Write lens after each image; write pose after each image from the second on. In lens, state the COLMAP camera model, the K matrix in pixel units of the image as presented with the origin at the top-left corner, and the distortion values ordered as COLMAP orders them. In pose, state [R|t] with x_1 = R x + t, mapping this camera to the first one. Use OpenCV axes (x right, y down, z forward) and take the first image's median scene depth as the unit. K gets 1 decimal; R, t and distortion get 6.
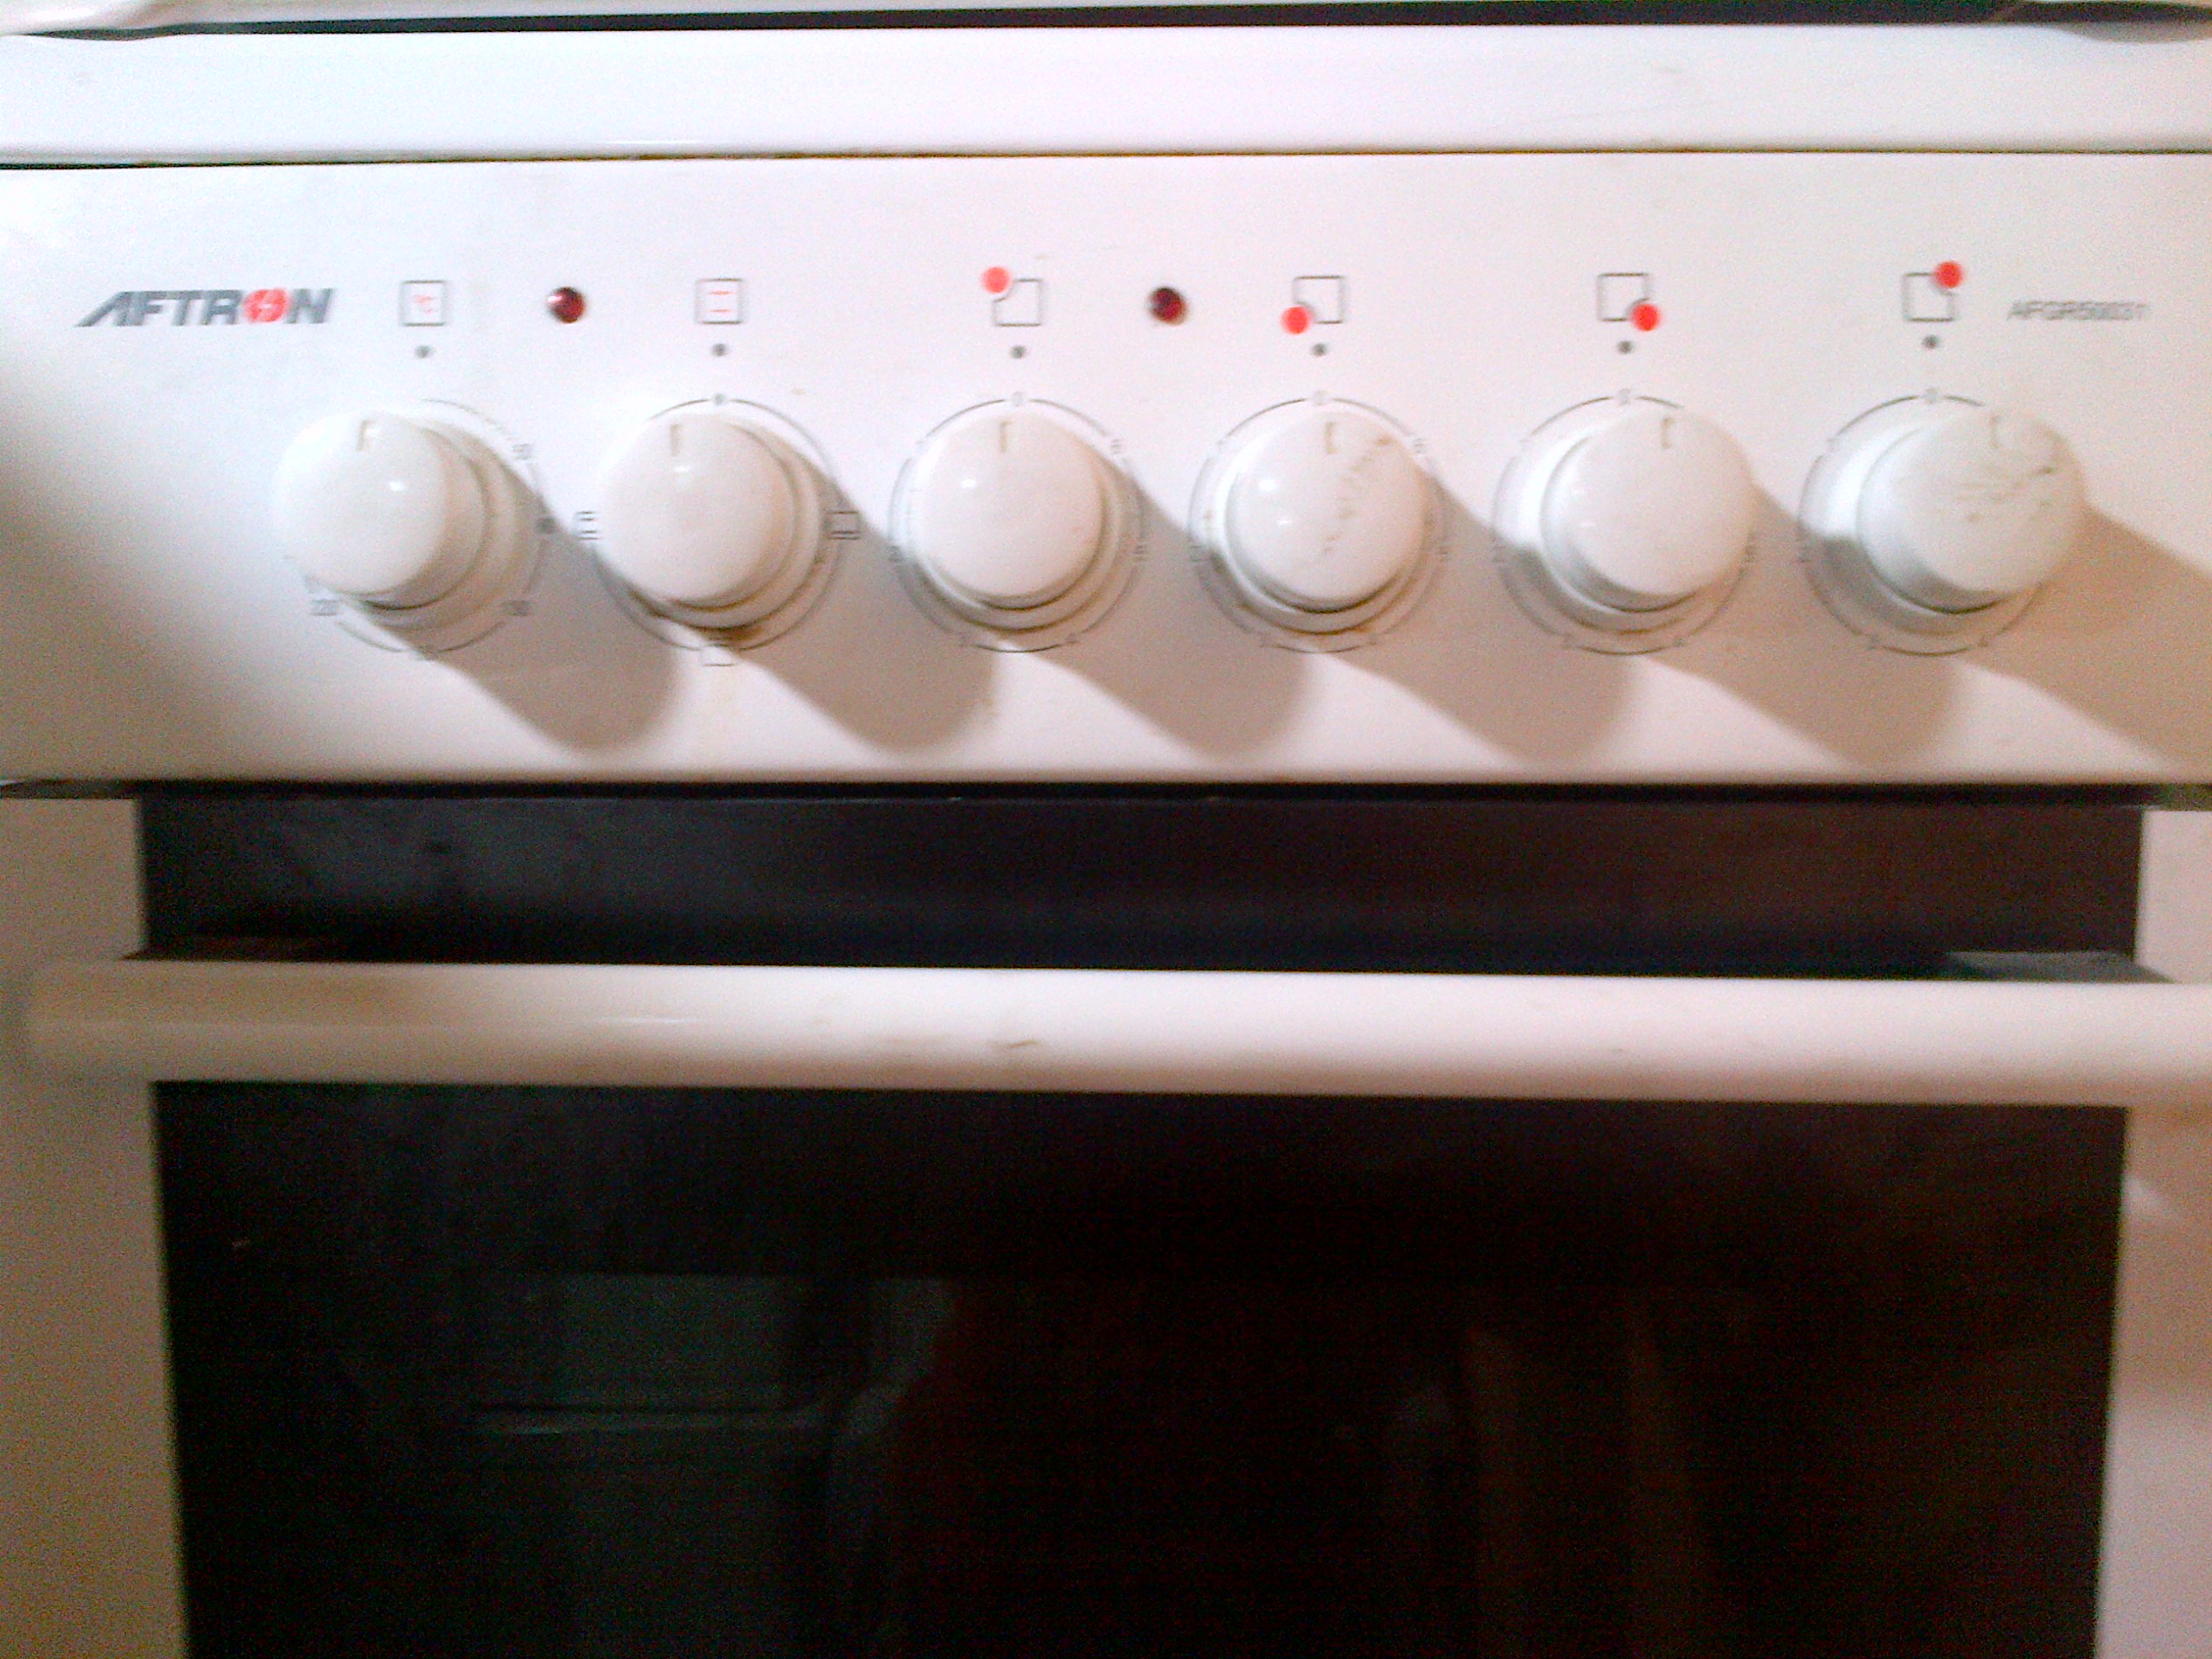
lens RADIAL K [[2015.9, 0, 1108.1], [0, 2015.9, 839.9], [0, 0, 1]] dist [0.017651, 0.000000]
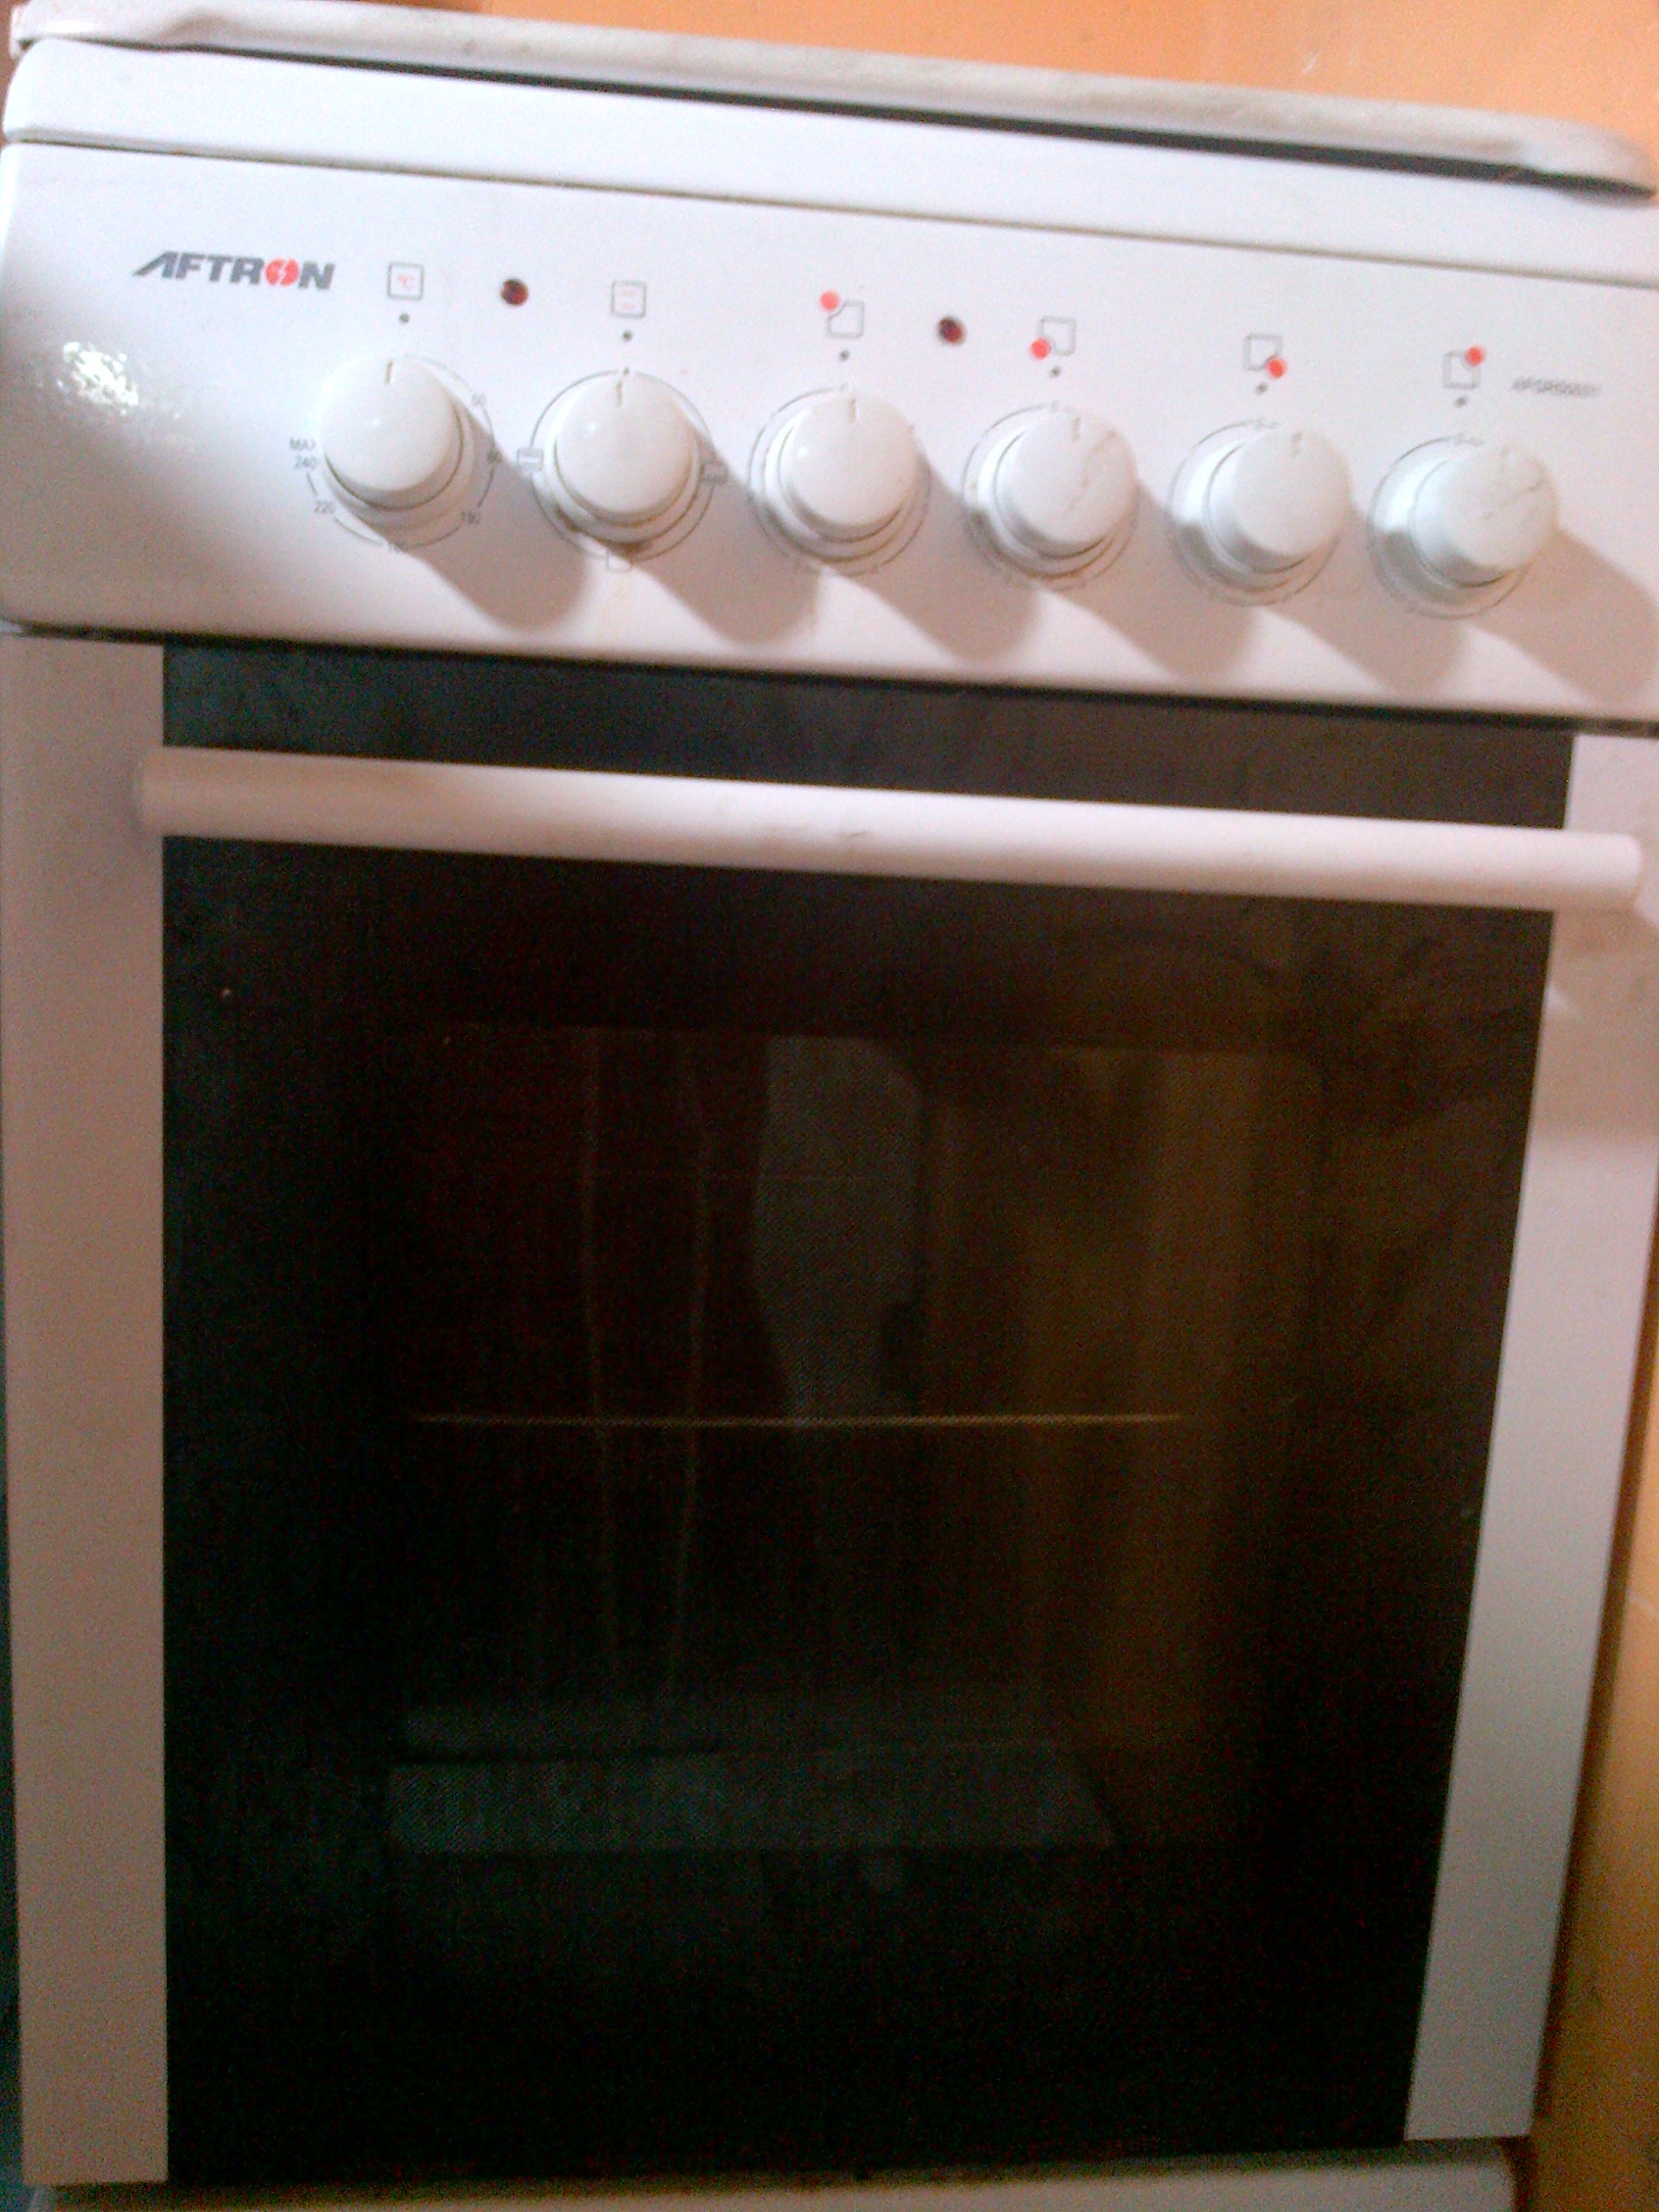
lens RADIAL K [[2015.9, 0, 827.2], [0, 2015.9, 1103.6], [0, 0, 1]] dist [0.017651, 0.000000]
pose [[0.987253, 0.028381, 0.156609, -0.259423], [-0.037987, 0.997553, 0.058689, 0.190698], [-0.154560, -0.063890, 0.985915, -0.403217]]
